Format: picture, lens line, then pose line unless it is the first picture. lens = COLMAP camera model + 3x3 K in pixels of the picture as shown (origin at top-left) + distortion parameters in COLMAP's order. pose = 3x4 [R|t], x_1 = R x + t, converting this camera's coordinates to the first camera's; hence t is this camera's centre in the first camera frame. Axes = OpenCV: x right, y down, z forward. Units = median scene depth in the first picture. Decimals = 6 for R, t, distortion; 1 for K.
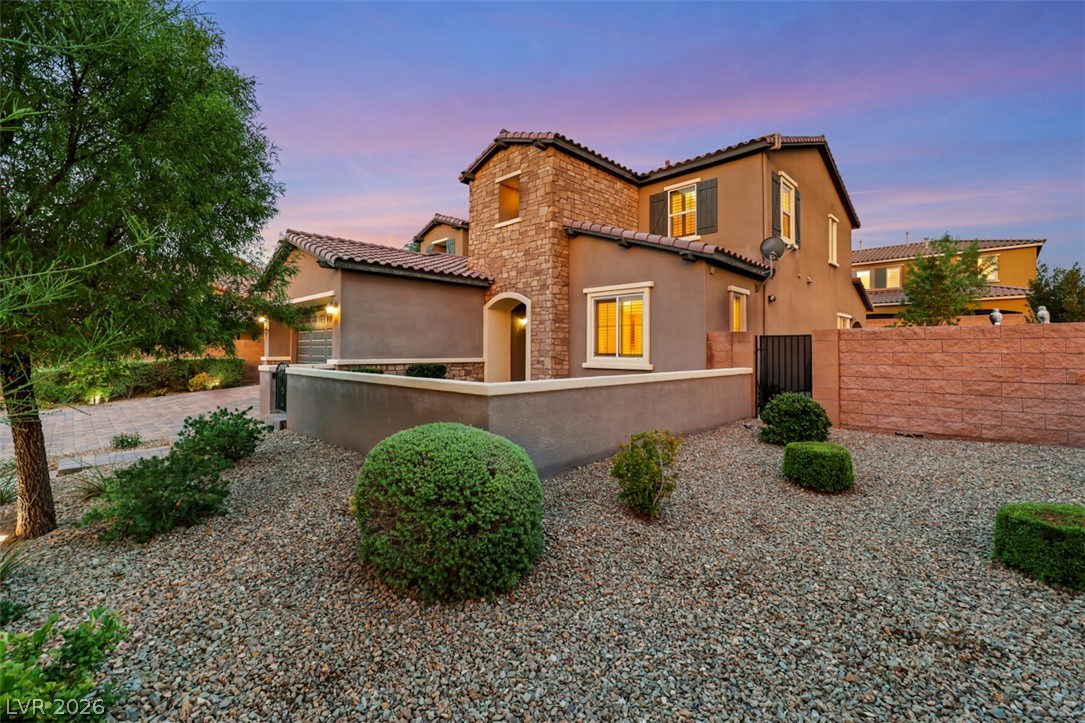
lens RADIAL K [[458.9, 0, 543.3], [0, 458.9, 341.2], [0, 0, 1]] dist [-0.002326, 0.000462]
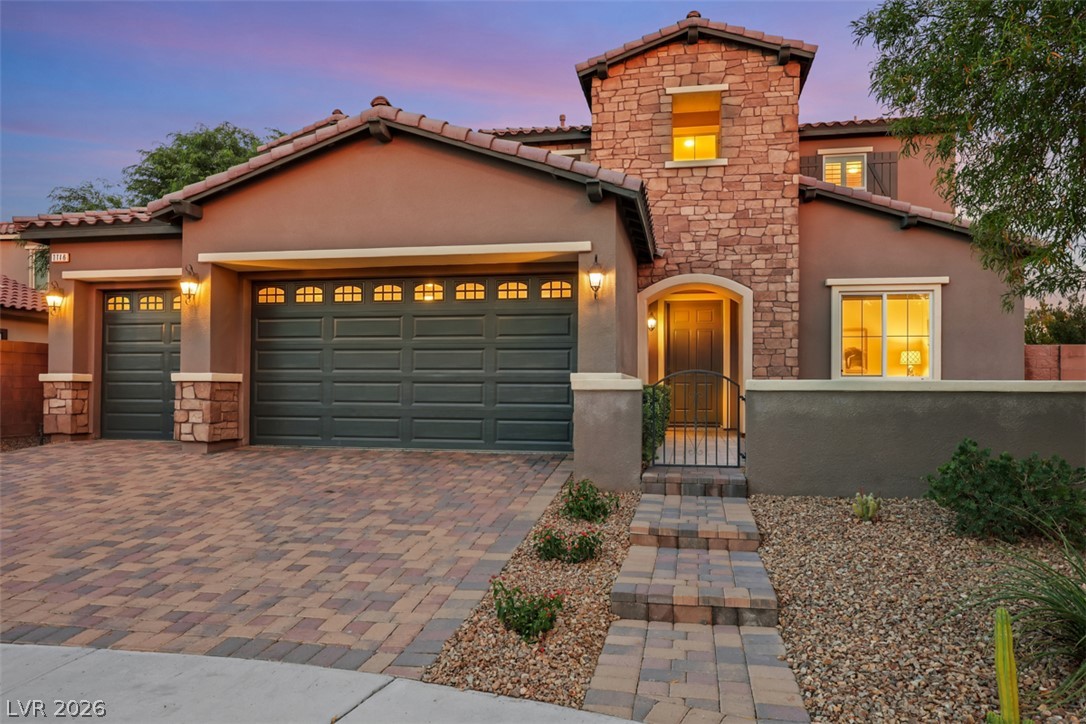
lens RADIAL K [[738.5, 0, 539.0], [0, 738.5, 377.4], [0, 0, 1]] dist [0.005182, -0.002523]
pose [[0.838436, 0.013652, 0.544829, -0.860540], [-0.015130, 0.999884, -0.001771, 0.042346], [-0.544790, -0.006758, 0.838545, 0.288044]]
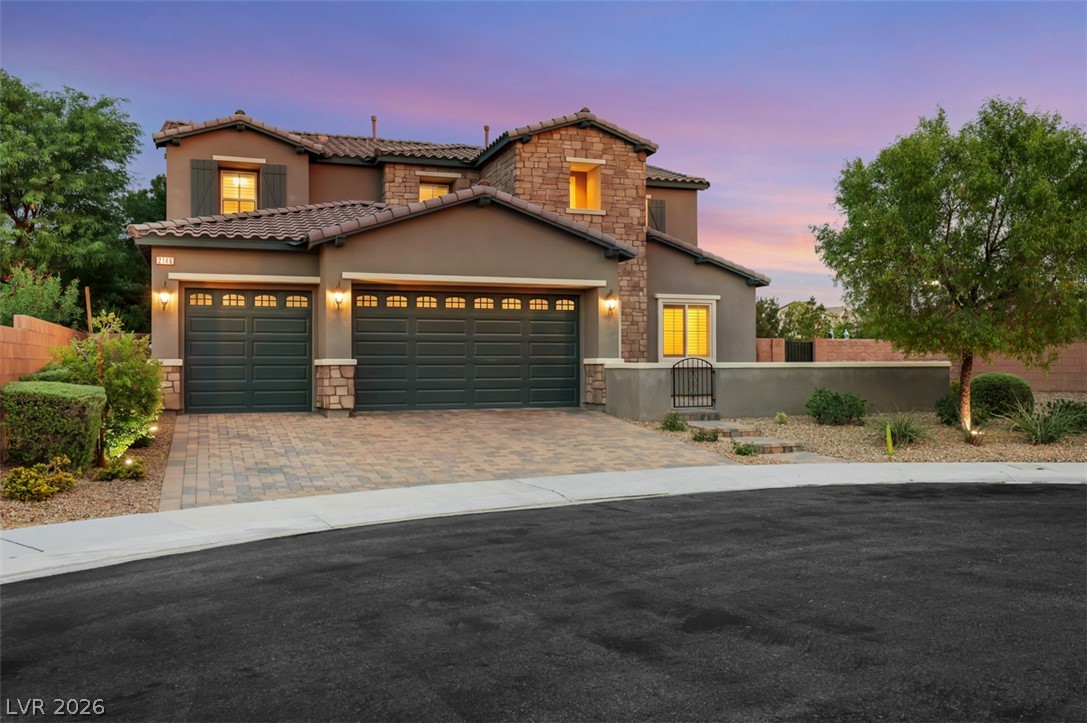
lens RADIAL K [[918.9, 0, 545.8], [0, 918.9, 347.5], [0, 0, 1]] dist [0.010512, 0.005698]
pose [[0.436697, 0.015074, 0.899482, -1.878209], [-0.011919, 0.999869, -0.010969, 0.035723], [-0.899530, -0.005931, 0.436819, 0.290516]]
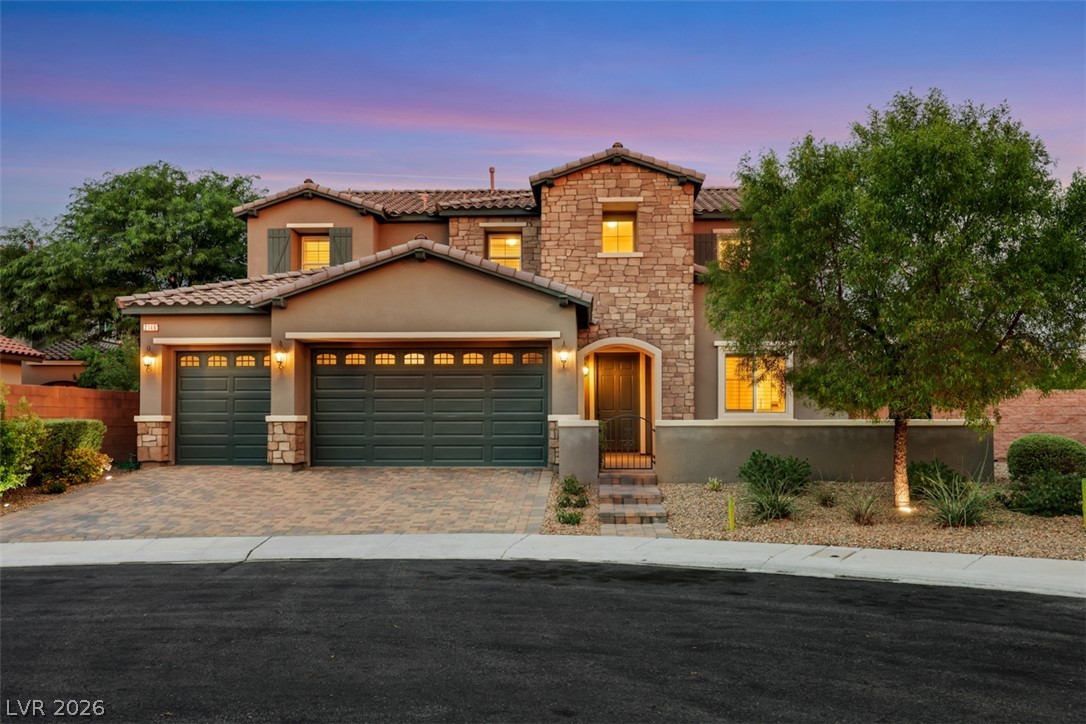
lens RADIAL K [[984.8, 0, 537.5], [0, 984.8, 393.3], [0, 0, 1]] dist [0.003250, 0.000000]
pose [[0.749671, 0.014795, 0.661645, -1.481030], [-0.009942, 0.999889, -0.011093, 0.018894], [-0.661735, 0.001738, 0.749735, -0.271177]]
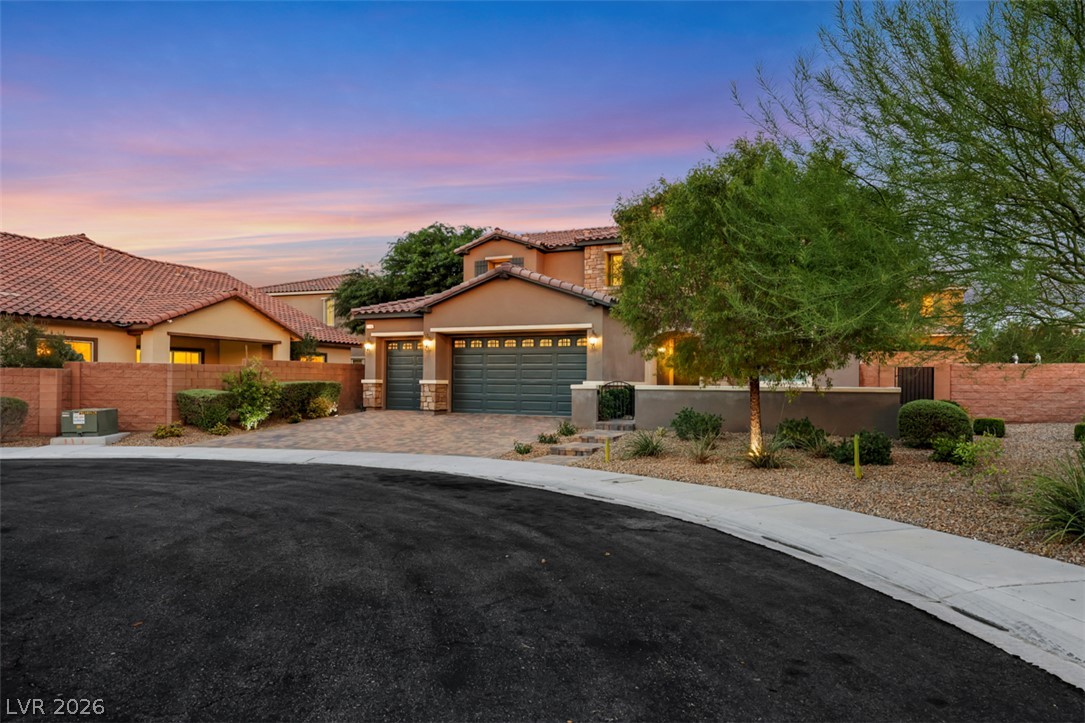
lens RADIAL K [[688.3, 0, 538.1], [0, 688.3, 377.5], [0, 0, 1]] dist [0.002261, 0.001679]
pose [[0.944787, 0.010246, 0.327524, -1.049834], [-0.014062, 0.999858, 0.009284, 0.014192], [-0.327382, -0.013377, 0.944797, -0.583358]]
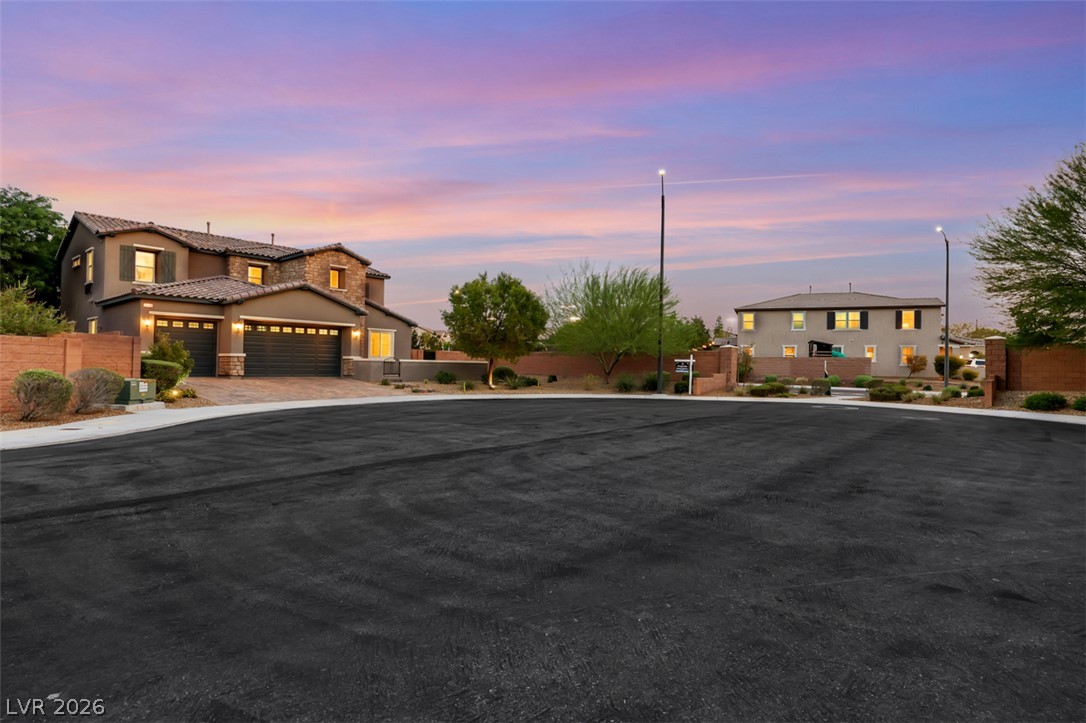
lens RADIAL K [[564.5, 0, 537.4], [0, 564.5, 360.1], [0, 0, 1]] dist [0.001428, 0.002007]
pose [[-0.029890, 0.005813, 0.999536, -2.765746], [-0.038623, 0.999230, -0.006966, 0.038117], [-0.998807, -0.038814, -0.029642, 0.200926]]
